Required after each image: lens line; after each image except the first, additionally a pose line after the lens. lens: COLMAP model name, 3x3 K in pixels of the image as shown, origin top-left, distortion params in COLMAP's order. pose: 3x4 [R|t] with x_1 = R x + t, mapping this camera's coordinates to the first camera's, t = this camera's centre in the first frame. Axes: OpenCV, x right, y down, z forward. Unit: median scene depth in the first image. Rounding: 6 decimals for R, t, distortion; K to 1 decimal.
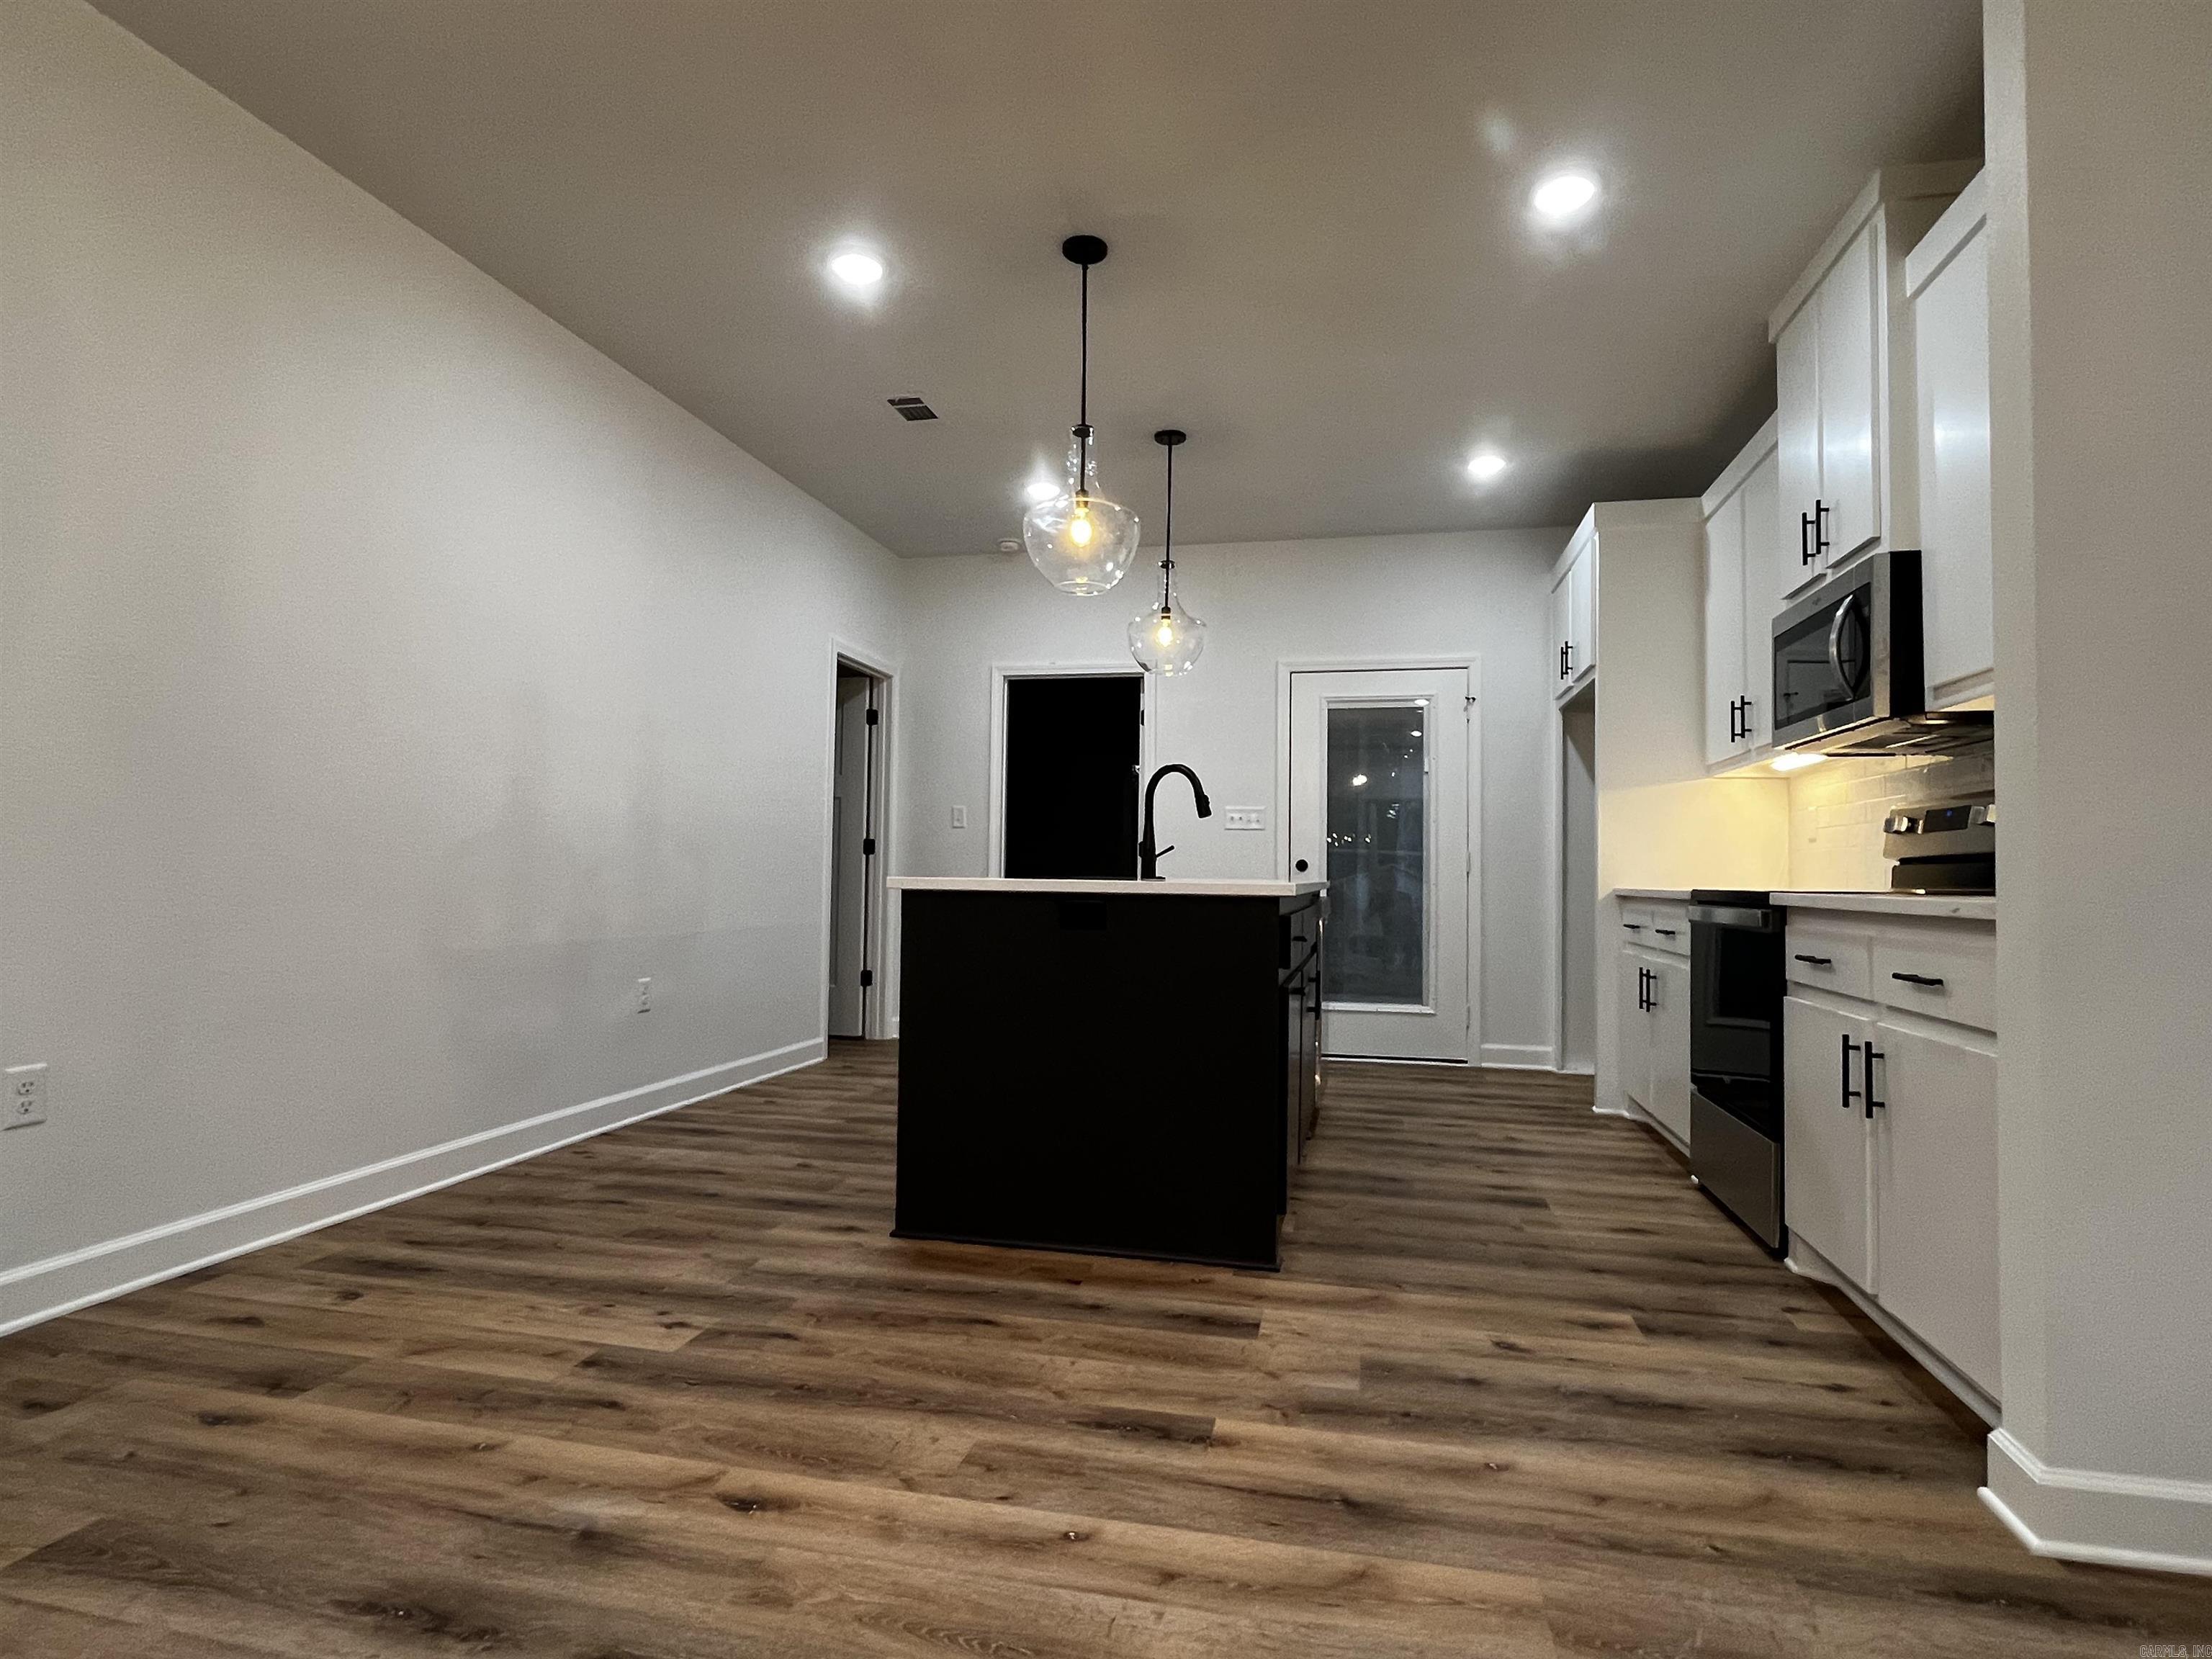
lens RADIAL K [[1151.7, 0, 1111.9], [0, 1151.7, 836.5], [0, 0, 1]] dist [-0.003053, 0.000282]
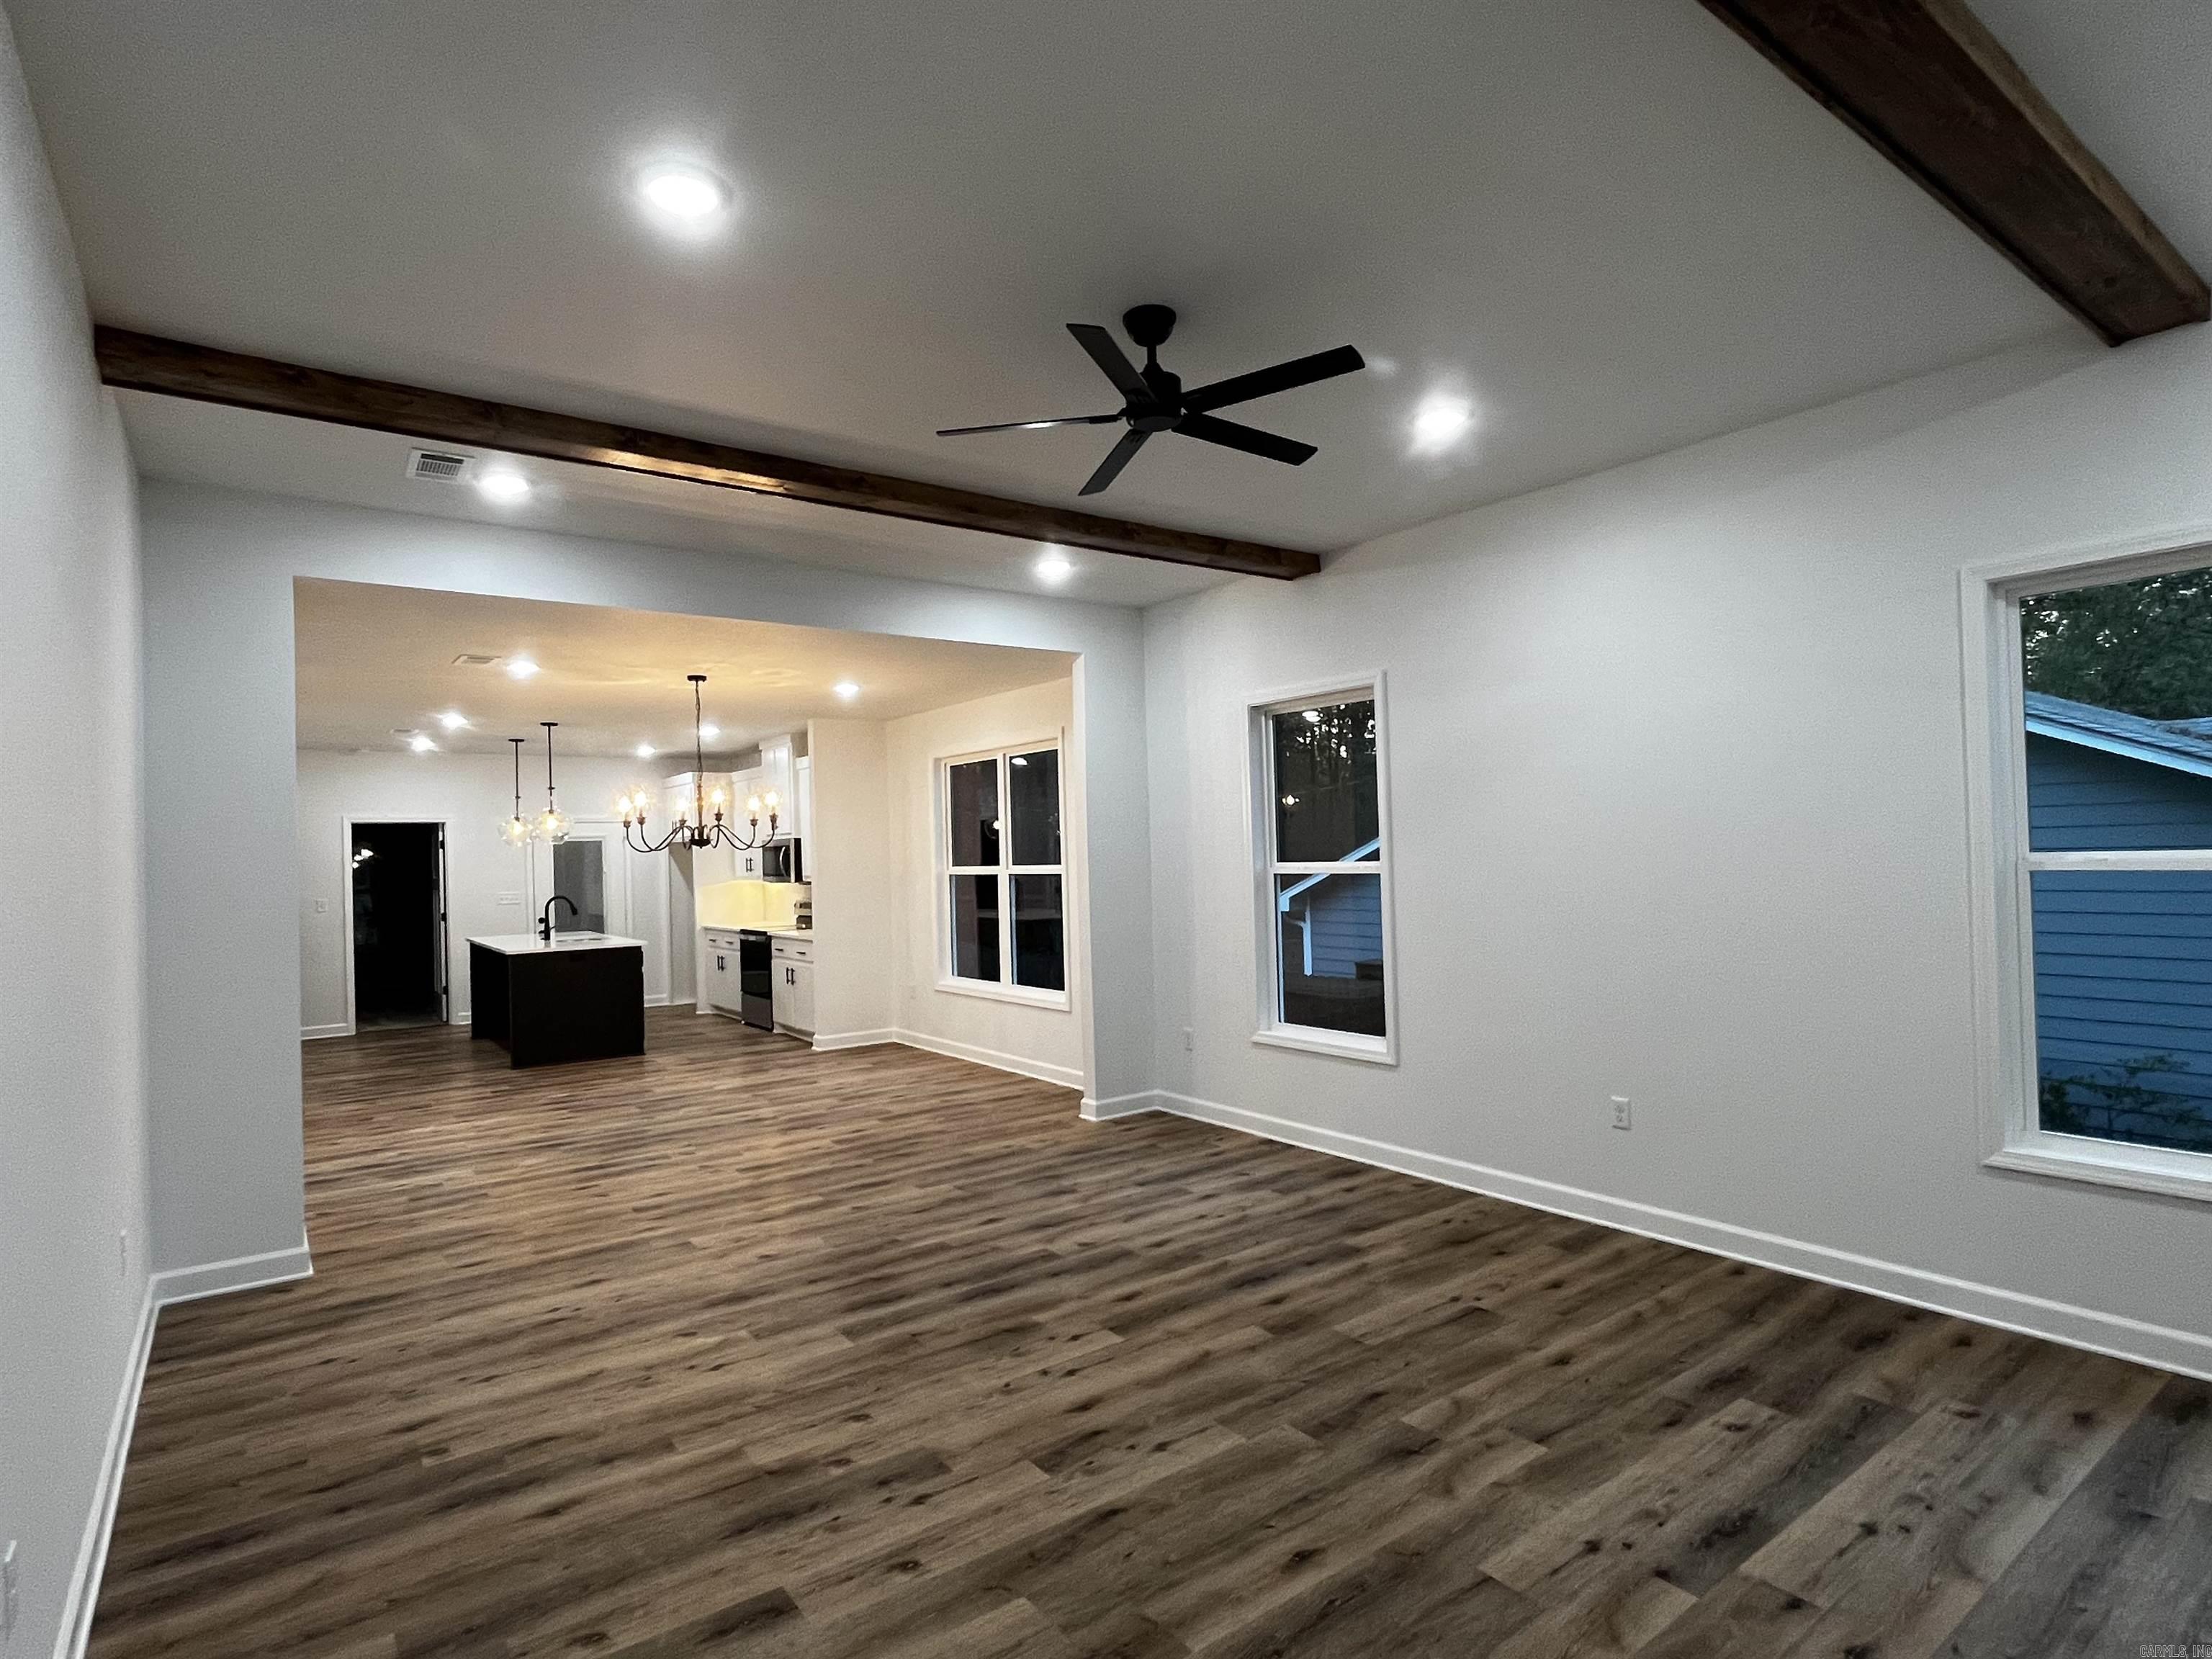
lens RADIAL K [[1151.7, 0, 1108.8], [0, 1151.7, 841.3], [0, 0, 1]] dist [-0.003053, 0.000282]
pose [[0.652064, -0.025378, 0.757739, -1.591308], [0.011643, 0.999657, 0.023461, -0.334510], [-0.758075, -0.006476, 0.652136, -2.363962]]
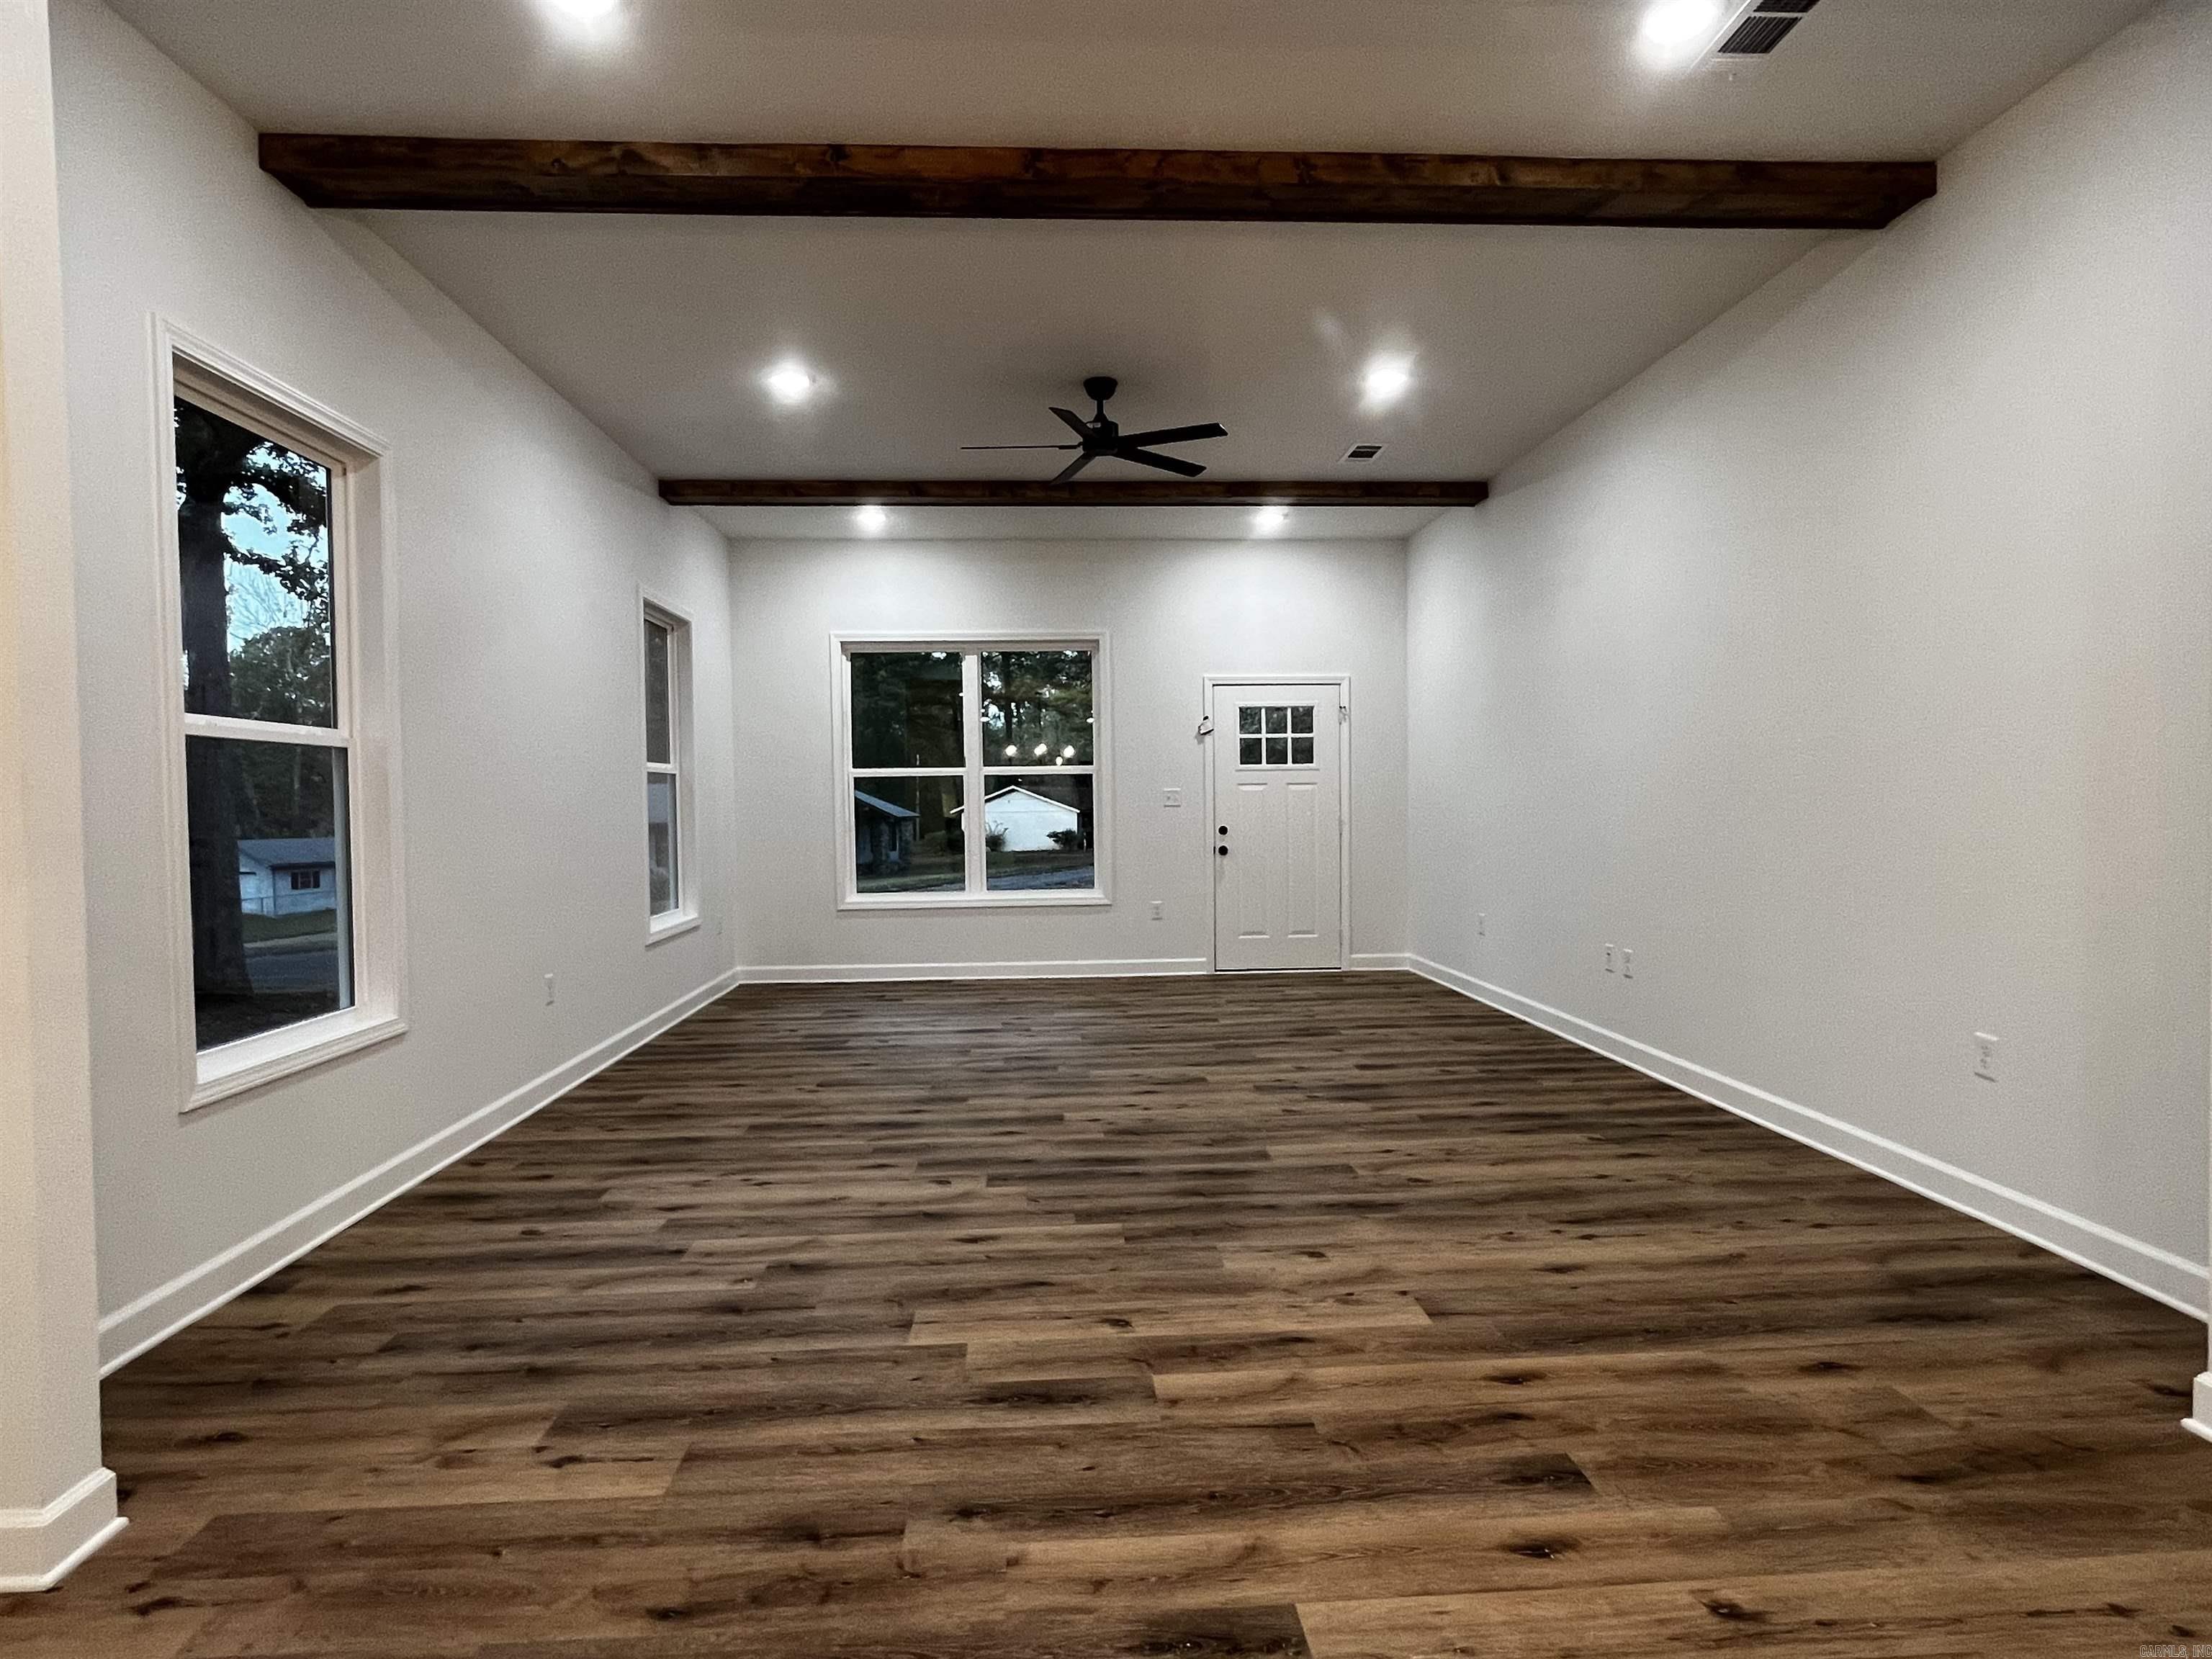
lens RADIAL K [[1151.7, 0, 1101.1], [0, 1151.7, 837.5], [0, 0, 1]] dist [-0.003053, 0.000282]
pose [[-0.961580, 0.006708, -0.274443, -0.127581], [0.008617, 0.999946, -0.005753, -0.098193], [0.274390, -0.007897, -0.961586, 0.182656]]
